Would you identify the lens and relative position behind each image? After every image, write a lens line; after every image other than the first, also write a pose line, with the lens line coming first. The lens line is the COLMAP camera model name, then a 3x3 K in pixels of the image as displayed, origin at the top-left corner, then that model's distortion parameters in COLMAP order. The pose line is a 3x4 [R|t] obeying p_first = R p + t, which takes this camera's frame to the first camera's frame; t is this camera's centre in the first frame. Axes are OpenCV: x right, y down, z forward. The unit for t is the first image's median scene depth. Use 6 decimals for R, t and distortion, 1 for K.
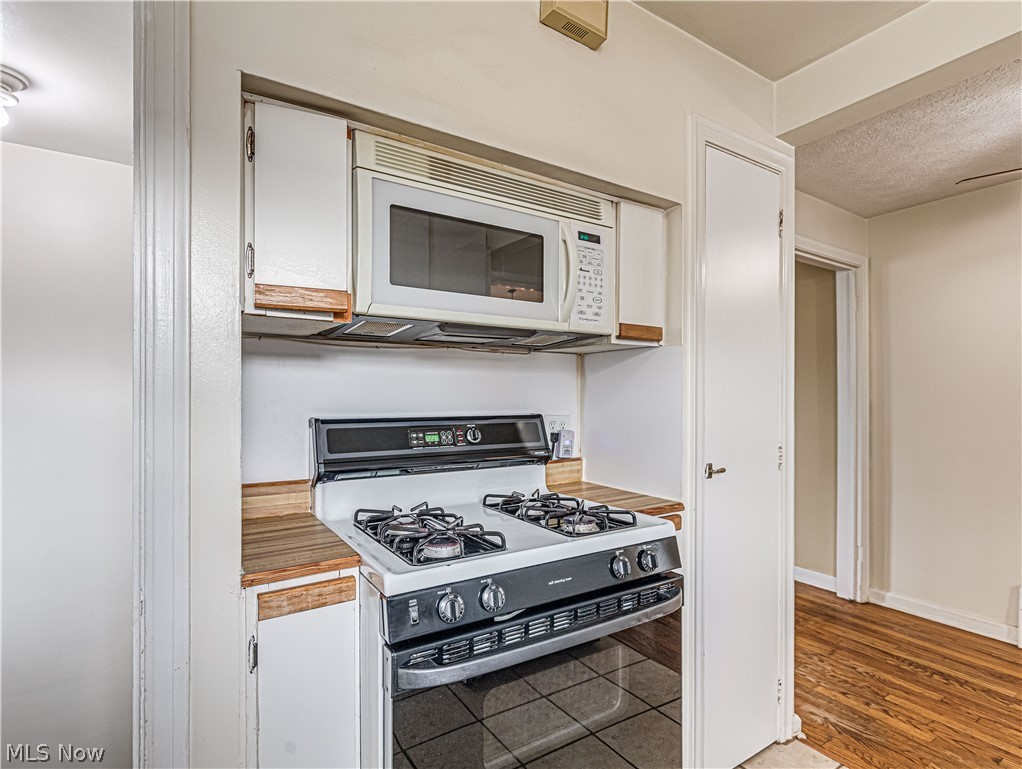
lens RADIAL K [[517.7, 0, 510.4], [0, 517.7, 395.8], [0, 0, 1]] dist [0.002432, -0.001018]
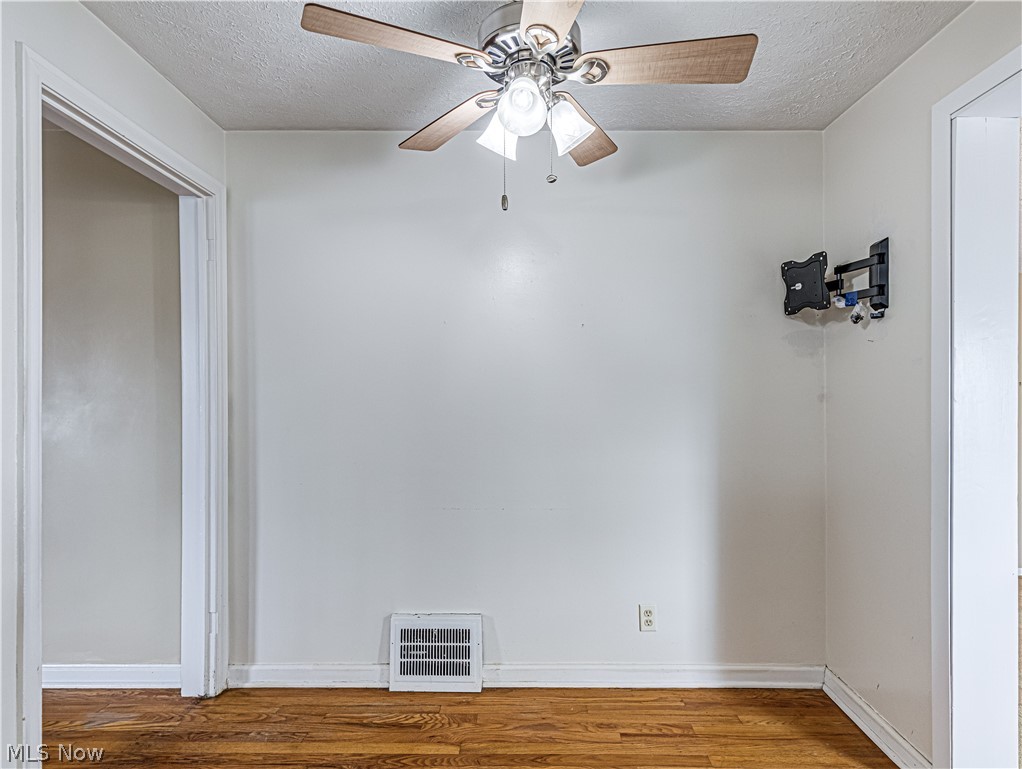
lens RADIAL K [[471.1, 0, 511.0], [0, 471.1, 384.5], [0, 0, 1]] dist [0.092121, -0.000127]
pose [[0.536004, -0.004649, 0.844202, 0.341974], [0.006645, 0.999977, 0.001288, -0.001511], [-0.844189, 0.004919, 0.536023, 0.332964]]
